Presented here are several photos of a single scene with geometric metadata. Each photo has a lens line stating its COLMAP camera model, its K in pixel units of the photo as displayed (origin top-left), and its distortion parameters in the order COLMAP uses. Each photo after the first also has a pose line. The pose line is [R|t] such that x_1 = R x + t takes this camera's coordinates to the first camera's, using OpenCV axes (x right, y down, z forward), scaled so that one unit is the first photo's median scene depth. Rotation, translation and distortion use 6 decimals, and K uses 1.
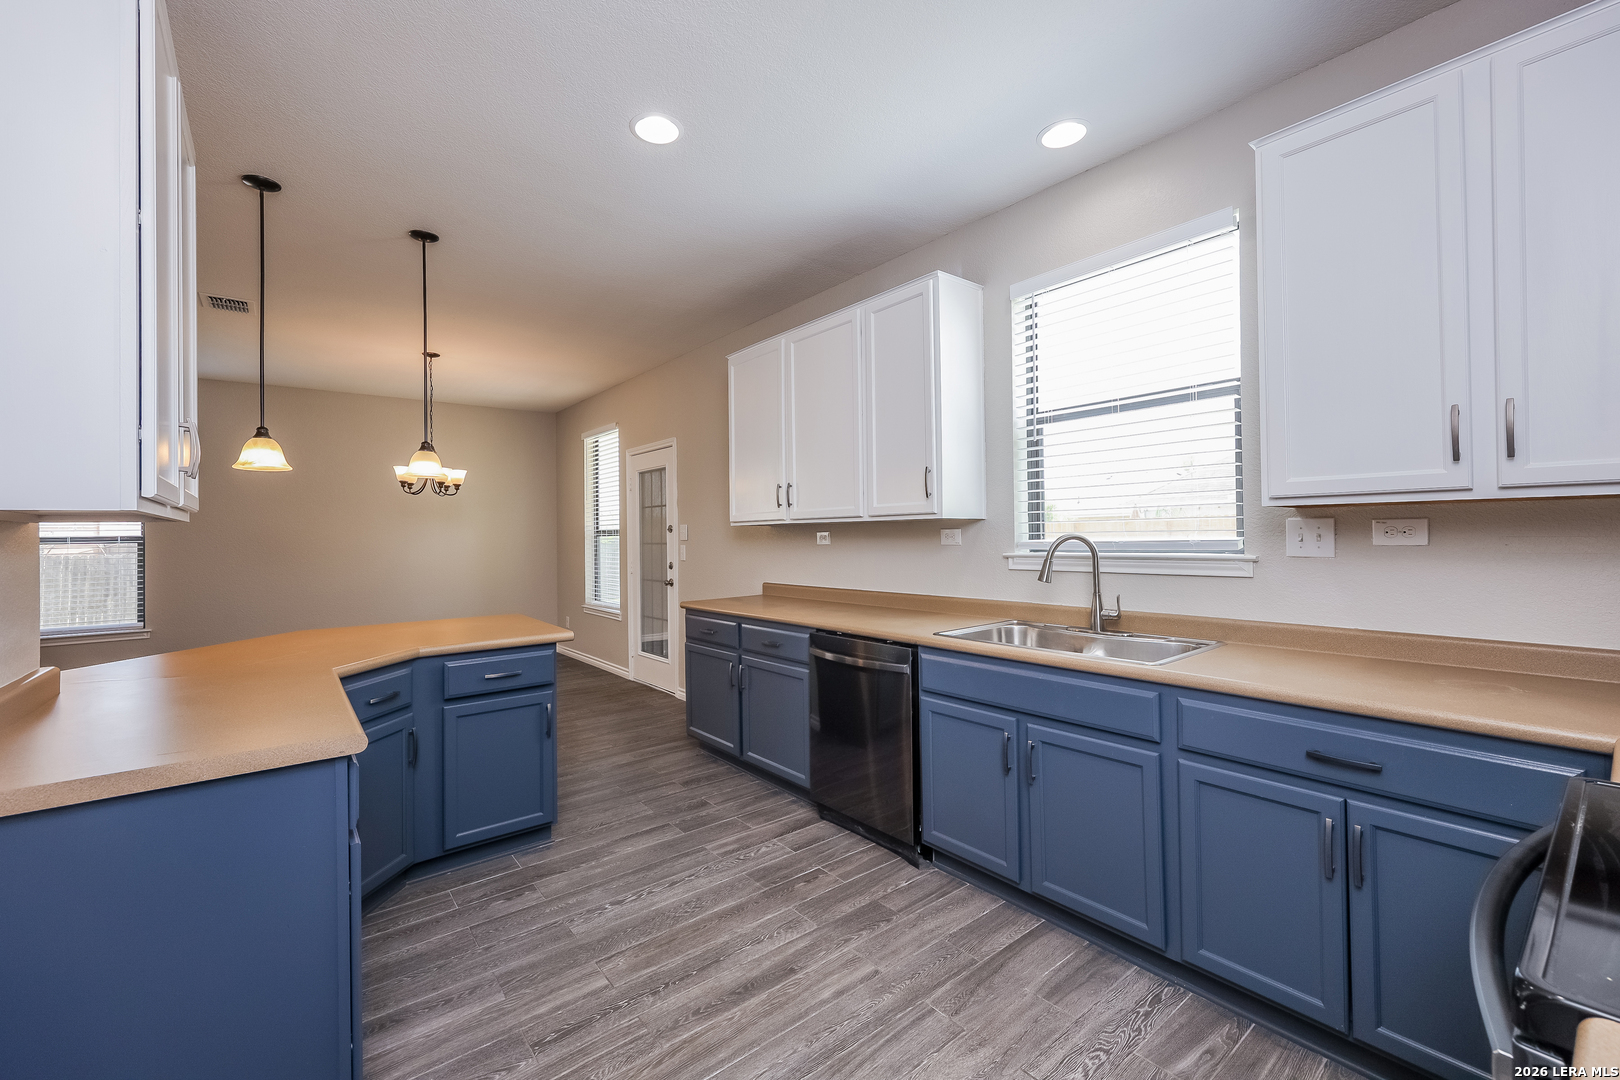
lens RADIAL K [[663.9, 0, 798.6], [0, 663.9, 536.0], [0, 0, 1]] dist [0.002742, 0.000255]
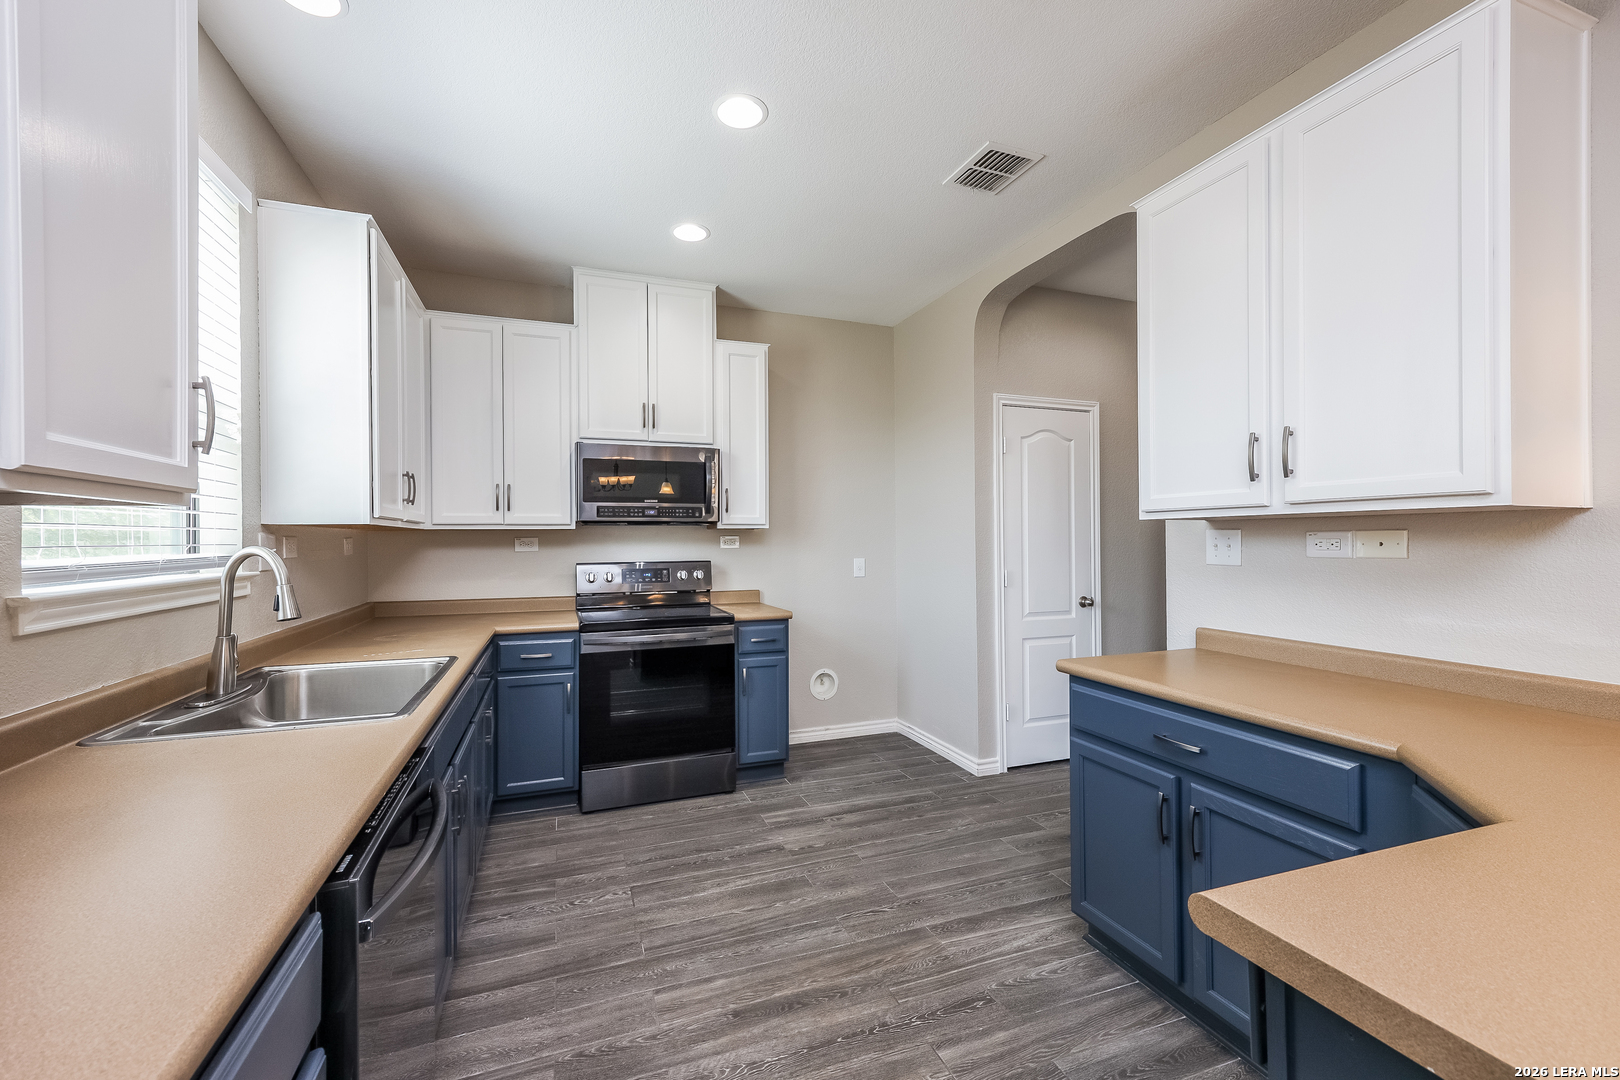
lens RADIAL K [[663.9, 0, 801.6], [0, 663.9, 541.5], [0, 0, 1]] dist [0.002742, 0.000255]
pose [[-0.951673, 0.021088, 0.306387, -0.417888], [0.018497, 0.999764, -0.011360, 0.016613], [-0.306554, -0.005144, -0.951839, 1.981287]]
